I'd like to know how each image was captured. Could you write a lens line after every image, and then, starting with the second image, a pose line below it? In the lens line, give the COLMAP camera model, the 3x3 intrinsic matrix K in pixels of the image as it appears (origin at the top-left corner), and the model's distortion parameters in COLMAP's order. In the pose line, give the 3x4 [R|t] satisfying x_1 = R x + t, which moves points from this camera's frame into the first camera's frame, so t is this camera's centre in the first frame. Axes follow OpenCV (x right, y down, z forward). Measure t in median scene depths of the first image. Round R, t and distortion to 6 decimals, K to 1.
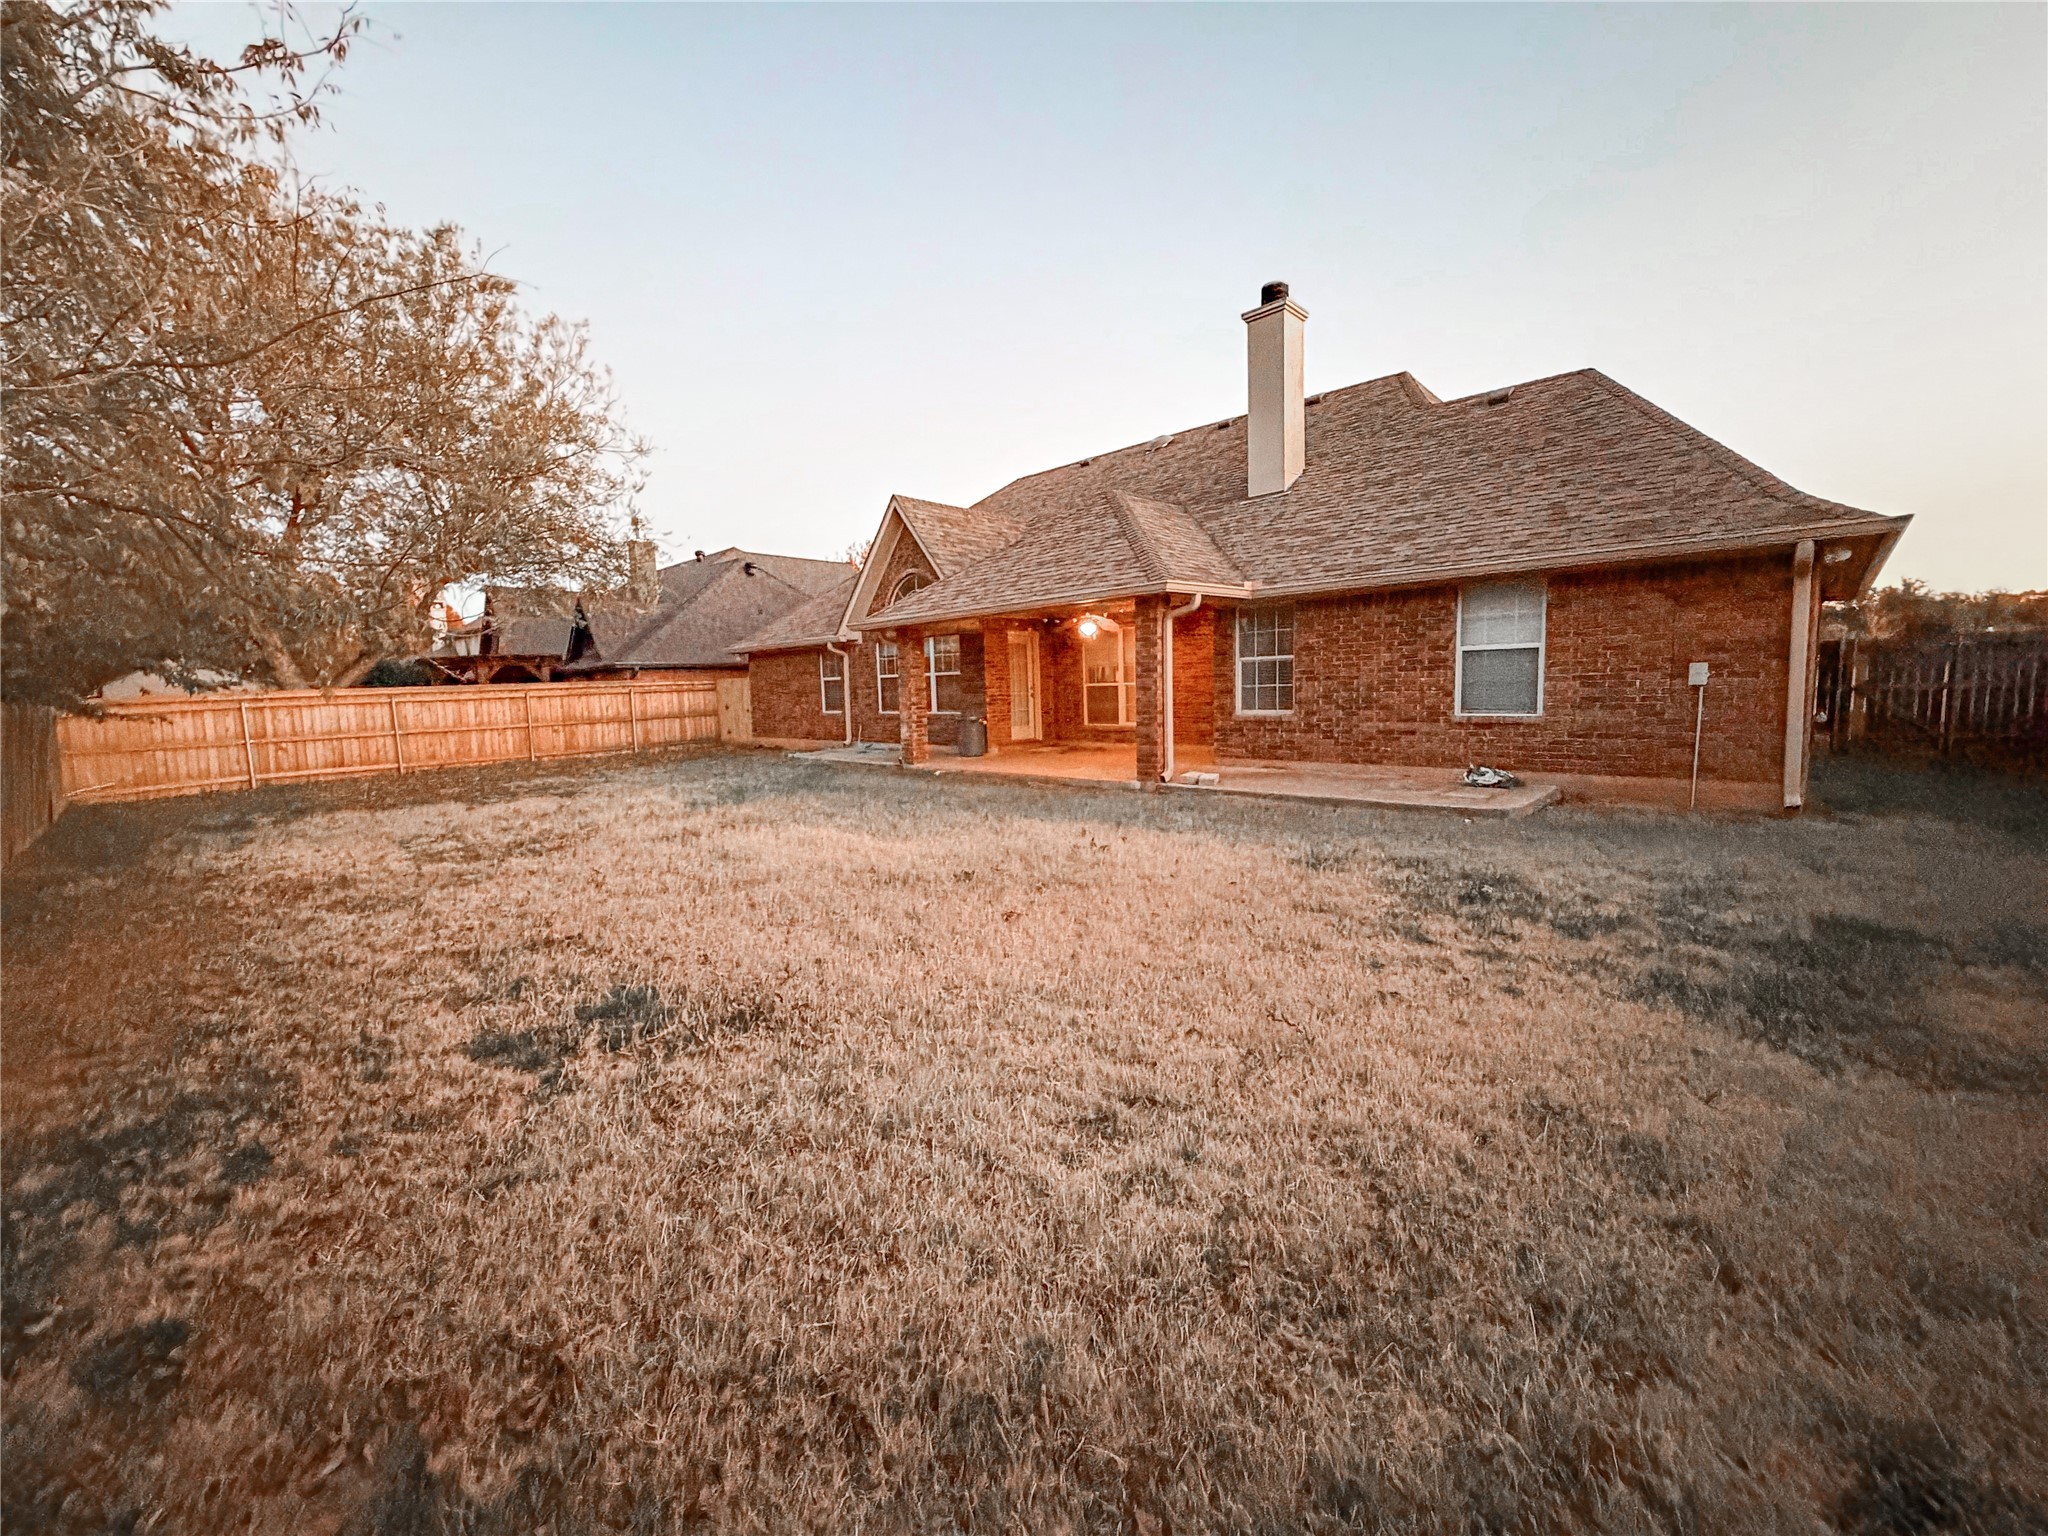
lens RADIAL K [[813.2, 0, 1019.7], [0, 813.2, 762.9], [0, 0, 1]] dist [-0.002179, 0.000000]
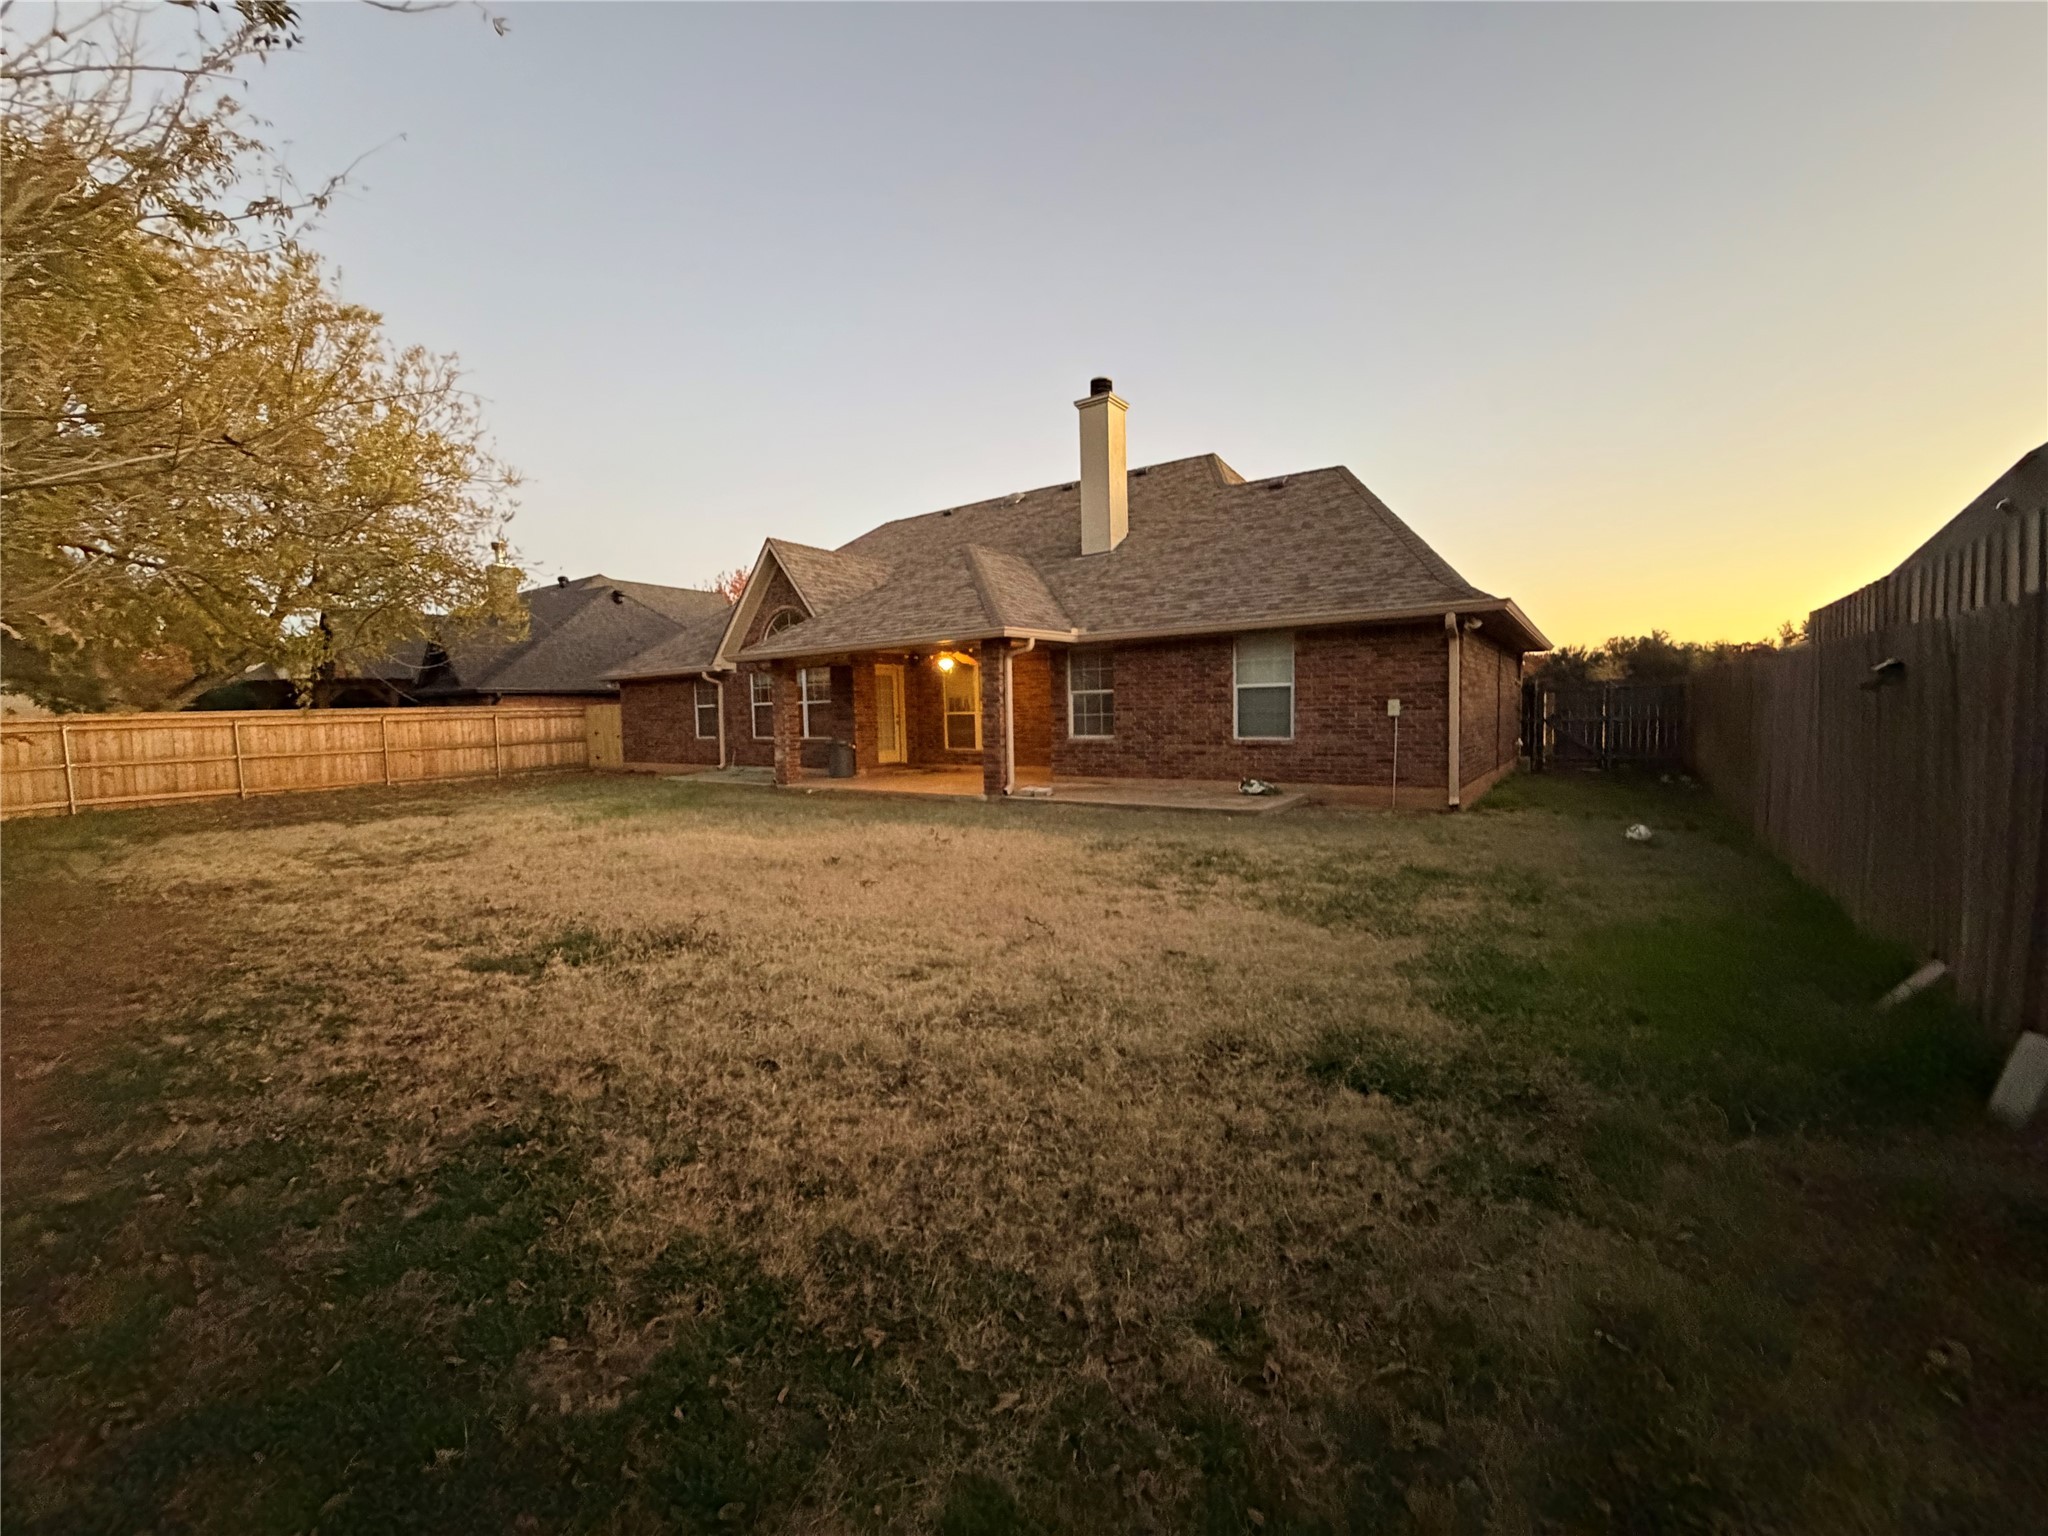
lens RADIAL K [[813.2, 0, 1023.4], [0, 813.2, 765.3], [0, 0, 1]] dist [-0.002179, 0.000000]
pose [[0.987604, -0.002328, 0.156947, 0.015606], [0.007654, 0.999415, -0.033338, 0.018830], [-0.156778, 0.034126, 0.987044, -0.166643]]
